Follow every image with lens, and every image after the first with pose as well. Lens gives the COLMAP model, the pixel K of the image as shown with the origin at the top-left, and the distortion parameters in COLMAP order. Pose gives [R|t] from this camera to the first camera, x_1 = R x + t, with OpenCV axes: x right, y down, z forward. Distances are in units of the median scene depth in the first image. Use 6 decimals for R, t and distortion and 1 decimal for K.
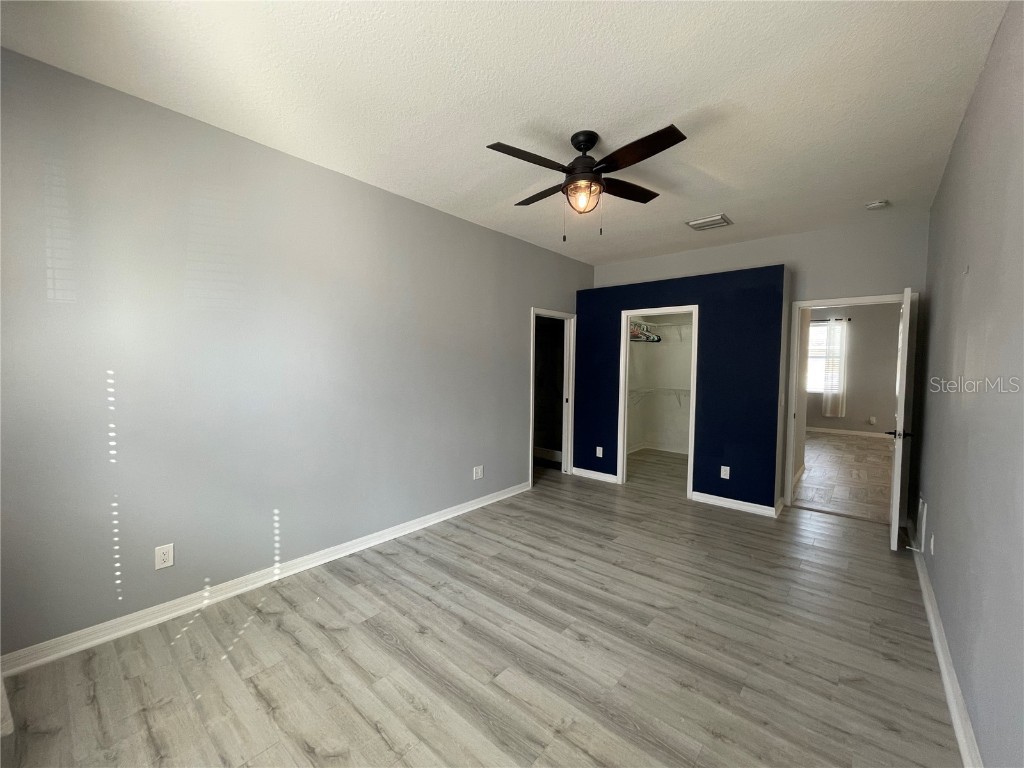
lens RADIAL K [[415.0, 0, 513.9], [0, 415.0, 380.5], [0, 0, 1]] dist [-0.002156, 0.000768]
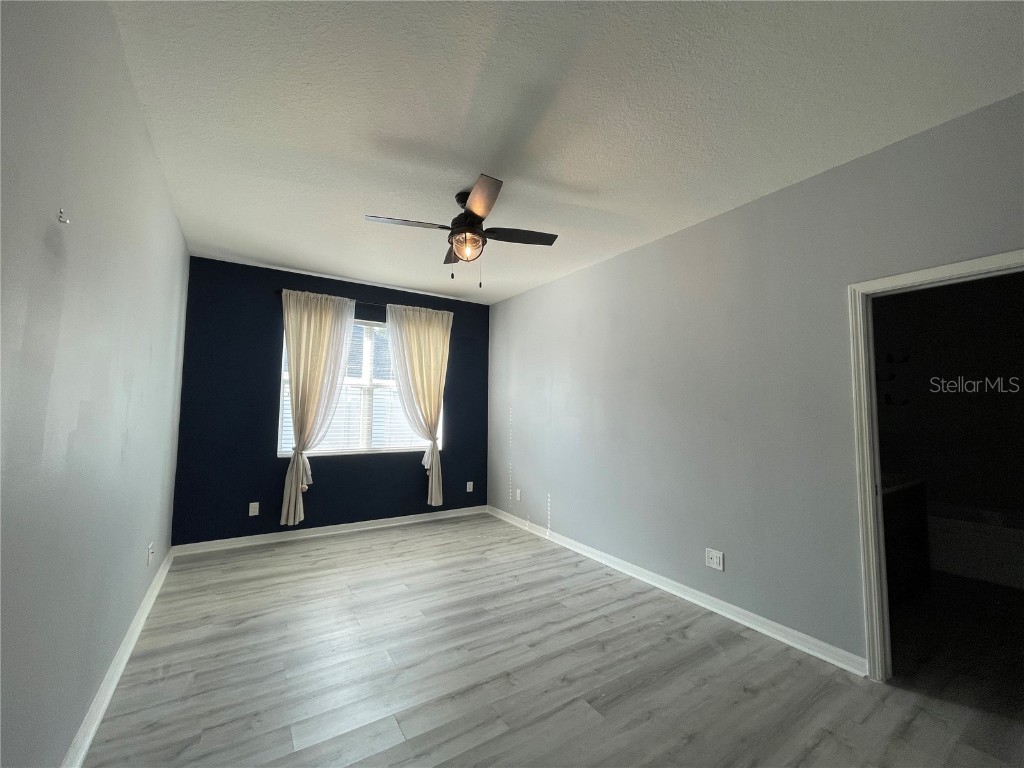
lens RADIAL K [[415.0, 0, 513.9], [0, 415.0, 380.5], [0, 0, 1]] dist [-0.002156, 0.000768]
pose [[-0.276928, -0.081228, -0.957451, 0.975276], [-0.056075, 0.996089, -0.068288, -0.013799], [0.959253, 0.034778, -0.280400, 1.203898]]
